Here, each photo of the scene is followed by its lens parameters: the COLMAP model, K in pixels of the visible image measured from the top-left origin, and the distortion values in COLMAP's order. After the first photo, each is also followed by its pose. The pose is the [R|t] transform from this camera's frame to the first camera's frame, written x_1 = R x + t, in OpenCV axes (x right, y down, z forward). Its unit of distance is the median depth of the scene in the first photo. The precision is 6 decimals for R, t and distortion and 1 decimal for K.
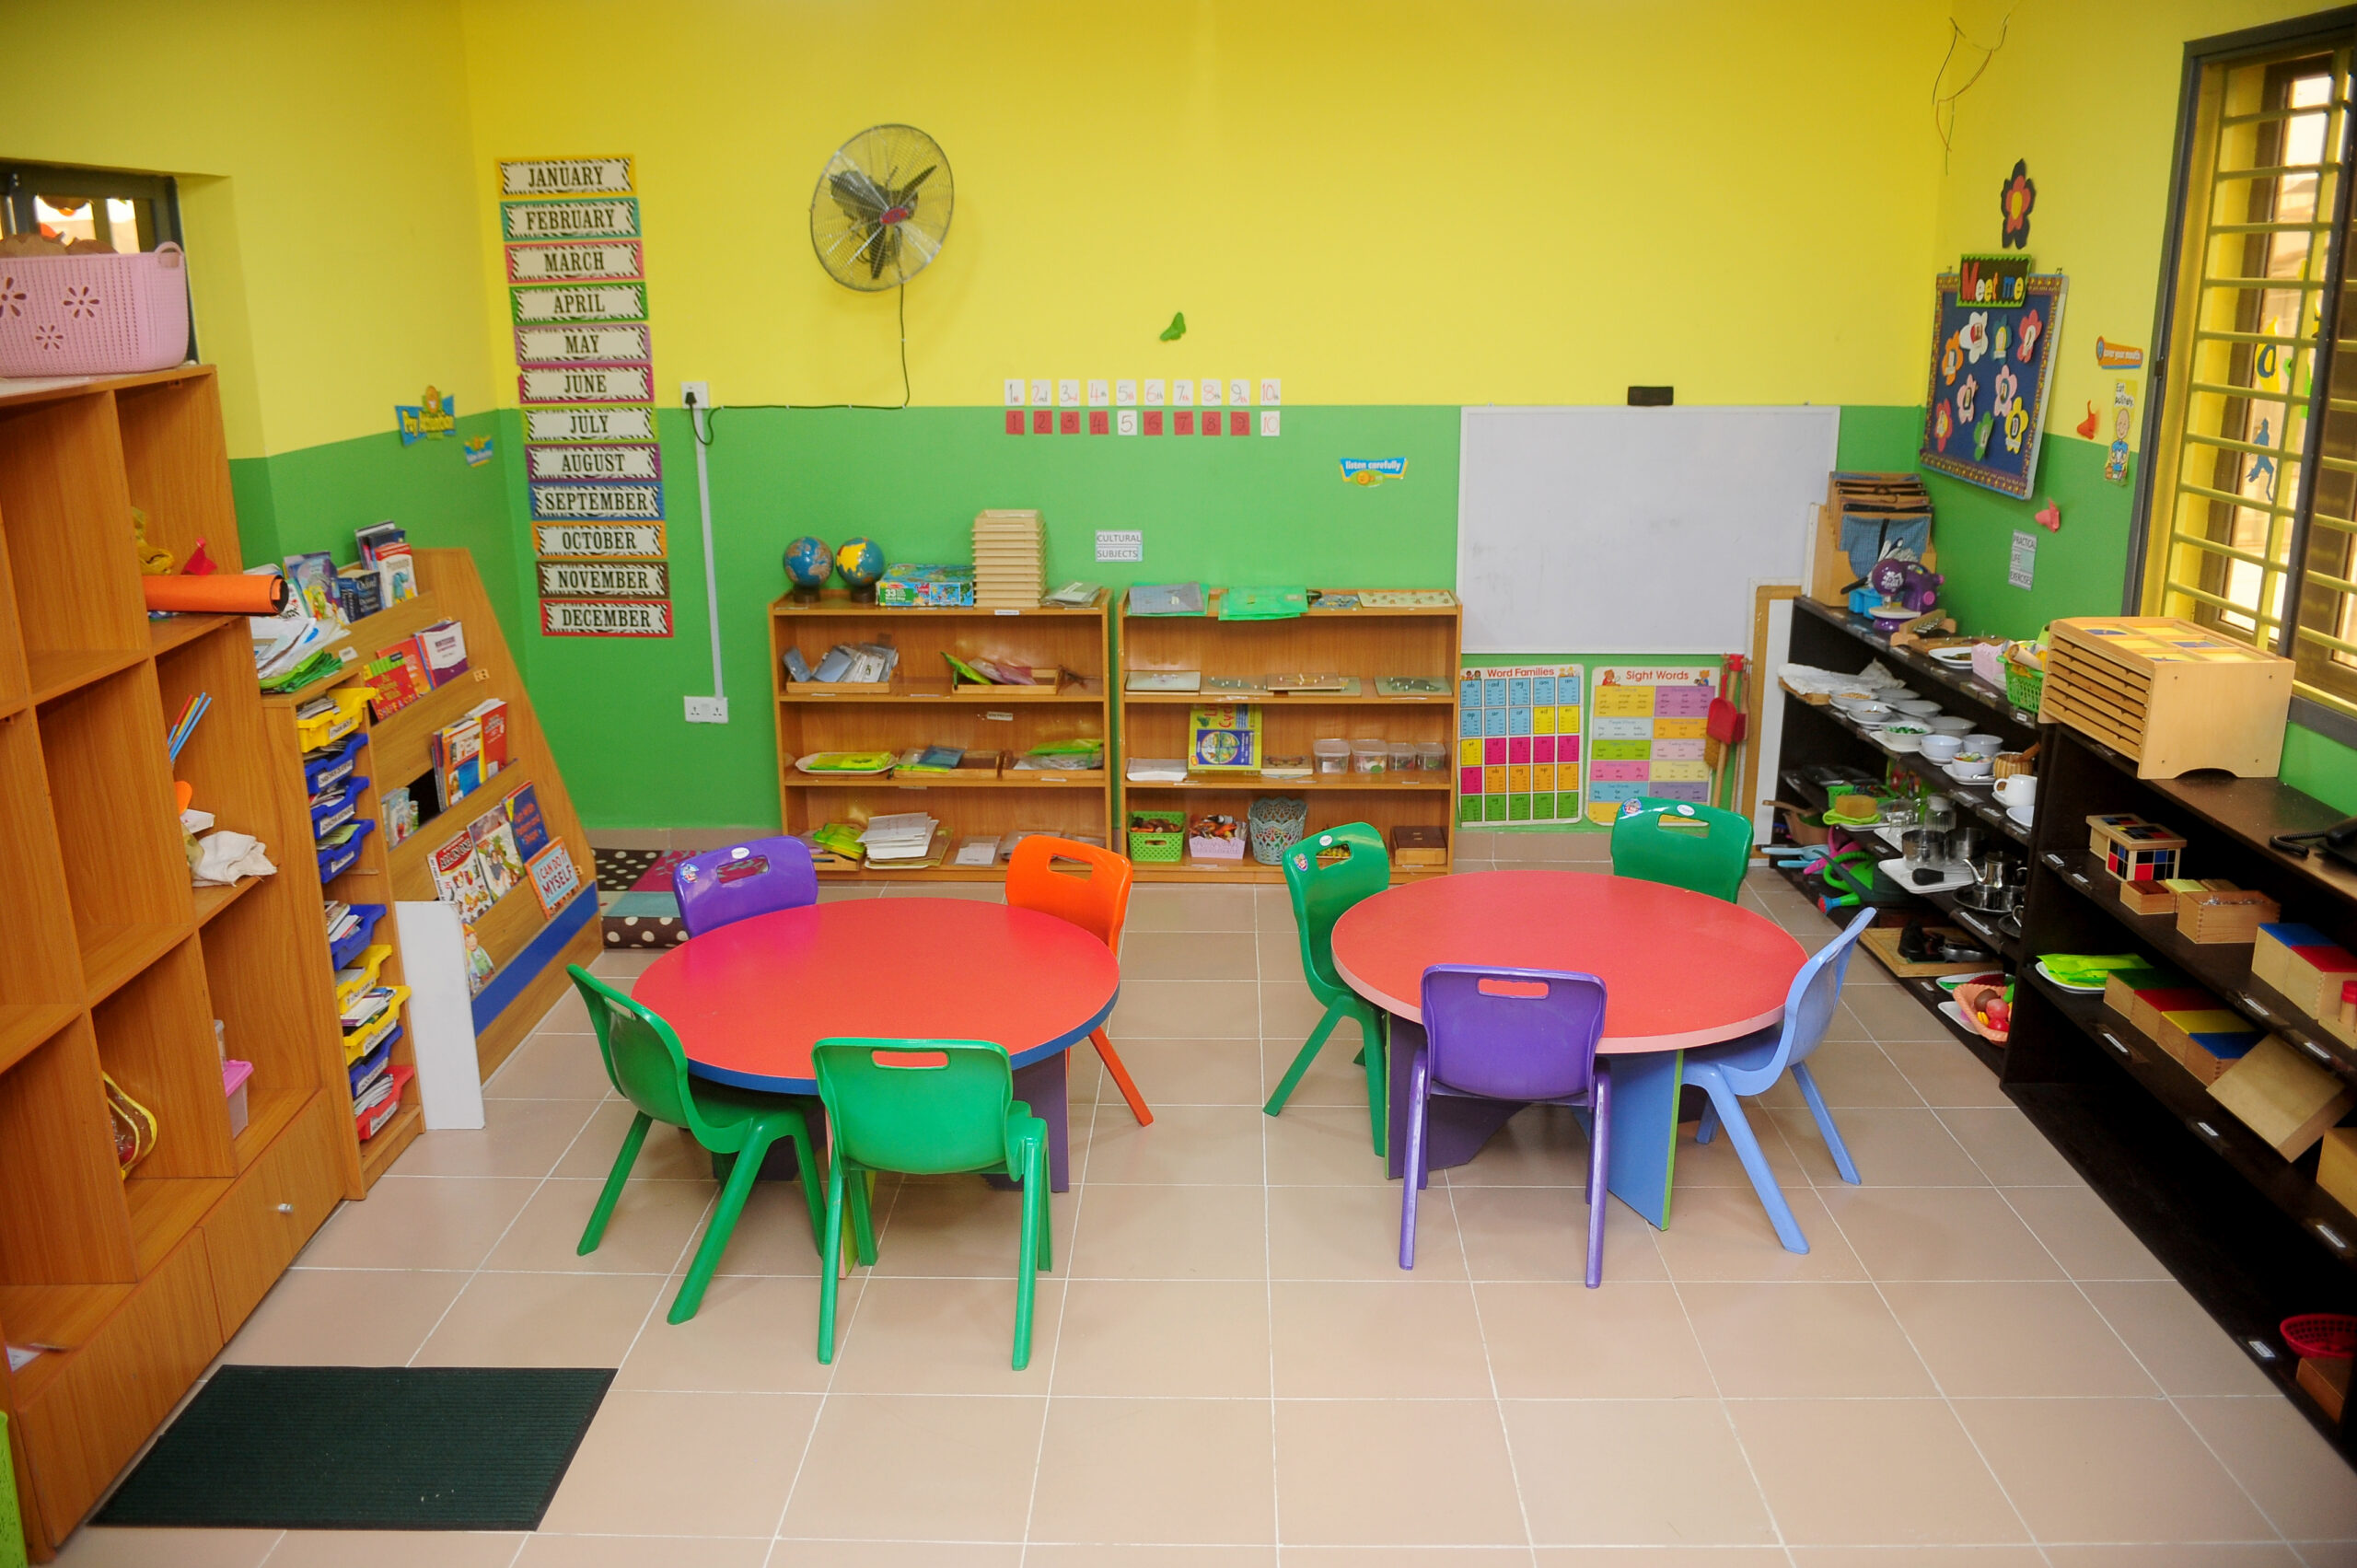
lens RADIAL K [[1968.7, 0, 1178.5], [0, 1968.7, 784.0], [0, 0, 1]] dist [0.000039, -0.000119]
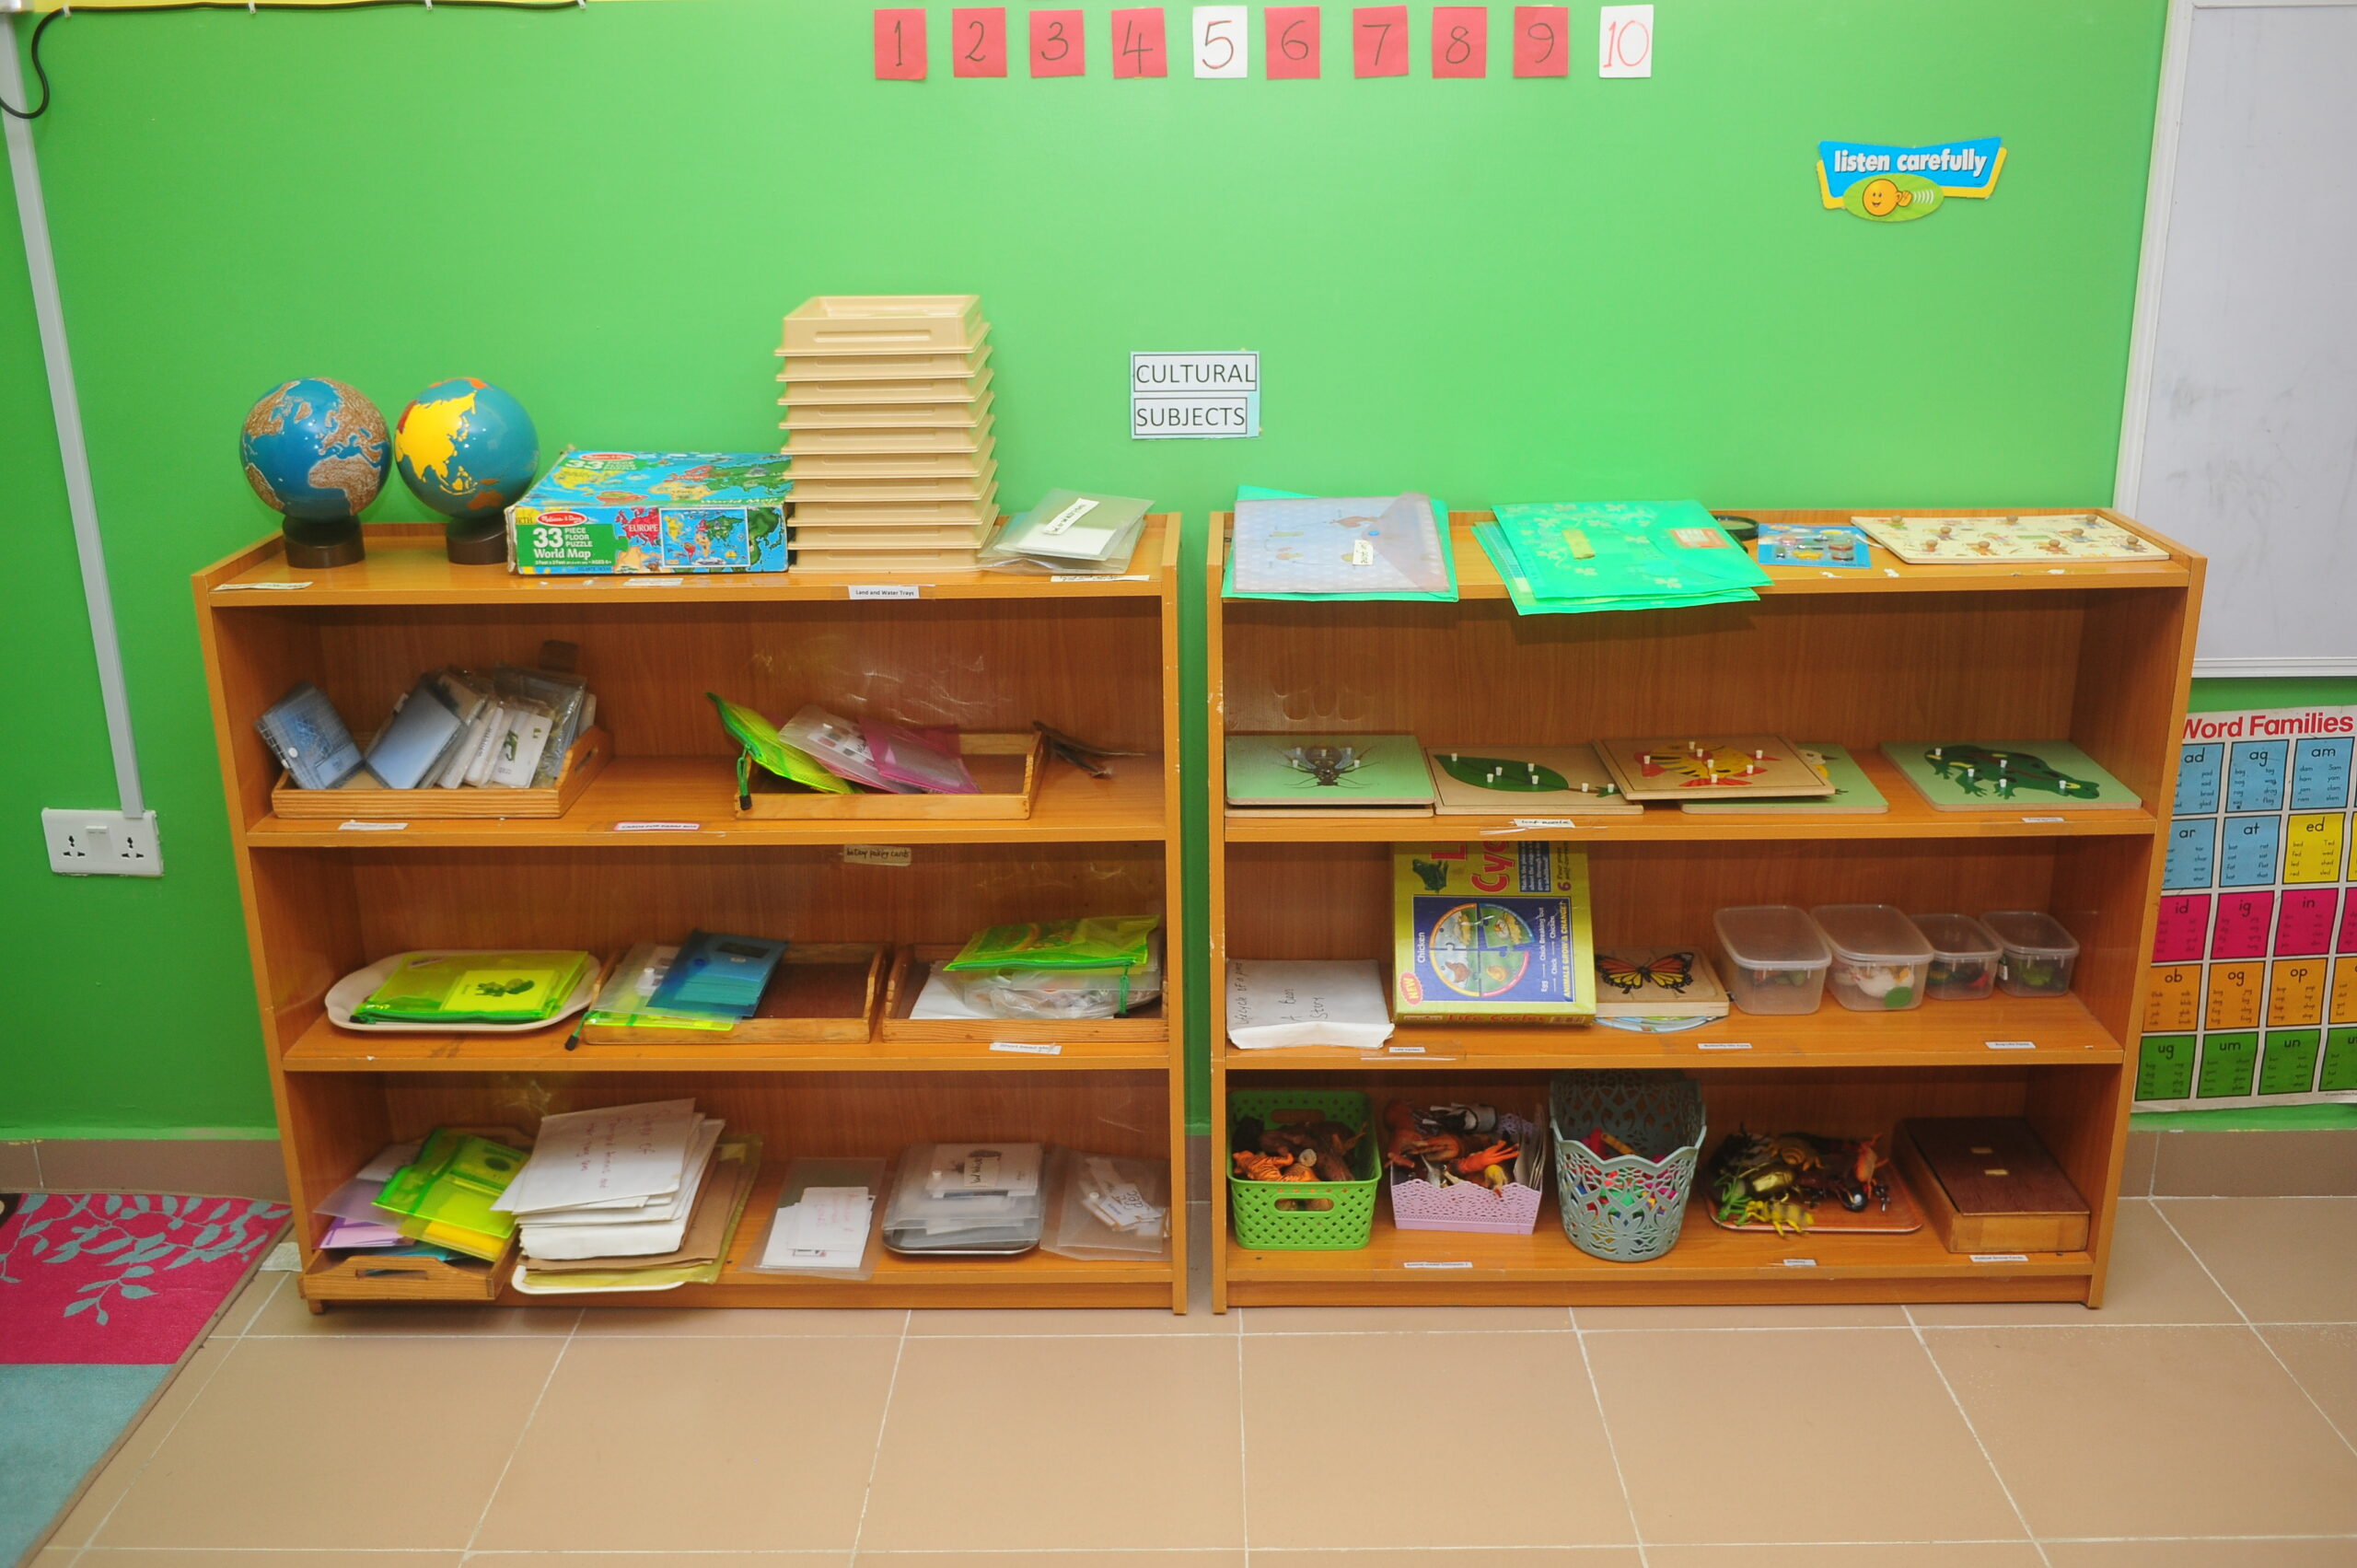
lens RADIAL K [[2180.2, 0, 1178.5], [0, 2180.2, 784.0], [0, 0, 1]] dist [-0.007633, -0.005335]
pose [[0.999814, -0.011383, 0.015541, -0.040959], [0.010456, 0.998235, 0.058454, -0.073550], [-0.016179, -0.058281, 0.998169, 0.600824]]
